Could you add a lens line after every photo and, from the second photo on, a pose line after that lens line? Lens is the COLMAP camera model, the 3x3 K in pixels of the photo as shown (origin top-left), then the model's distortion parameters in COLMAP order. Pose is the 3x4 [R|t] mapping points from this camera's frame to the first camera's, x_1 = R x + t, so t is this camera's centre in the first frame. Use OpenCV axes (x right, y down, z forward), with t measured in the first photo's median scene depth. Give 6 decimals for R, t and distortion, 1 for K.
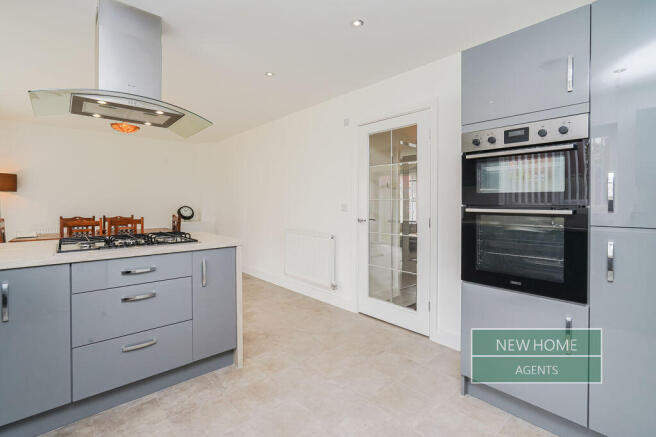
lens RADIAL K [[304.4, 0, 328.9], [0, 304.4, 203.2], [0, 0, 1]] dist [0.002534, 0.000534]
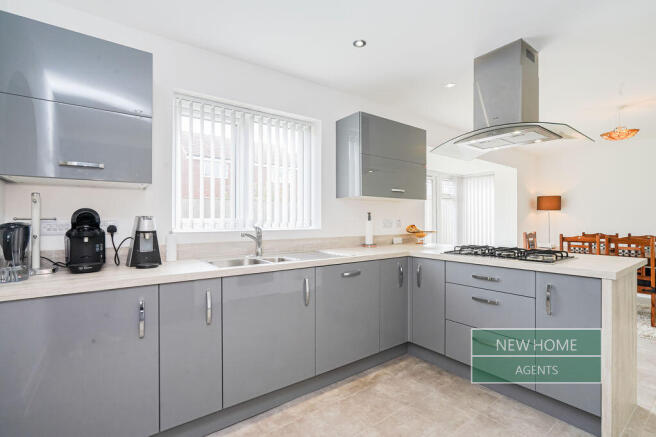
lens RADIAL K [[309.2, 0, 328.0], [0, 309.2, 218.5], [0, 0, 1]] dist [-0.013892, 0.000329]
pose [[-0.096128, -0.005524, -0.995354, 0.338251], [0.000254, 0.999984, -0.005574, 0.001800], [0.995369, -0.000788, -0.096126, 0.291526]]
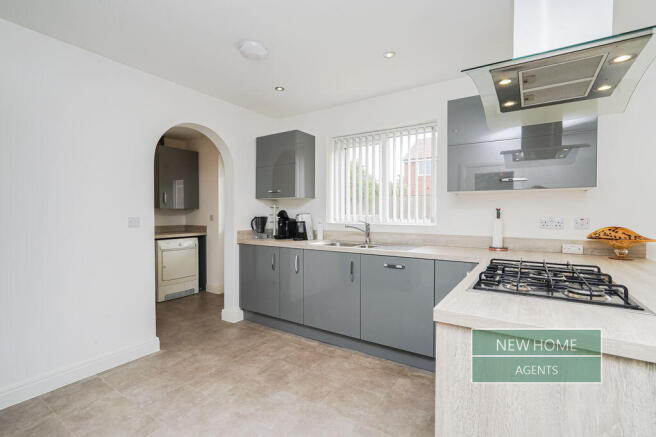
lens RADIAL K [[309.2, 0, 328.0], [0, 309.2, 218.5], [0, 0, 1]] dist [-0.013892, 0.000329]
pose [[-0.970933, -0.001471, -0.239348, -0.023502], [-0.005727, 0.999838, 0.017085, -0.007688], [0.239284, 0.017959, -0.970784, 0.979012]]
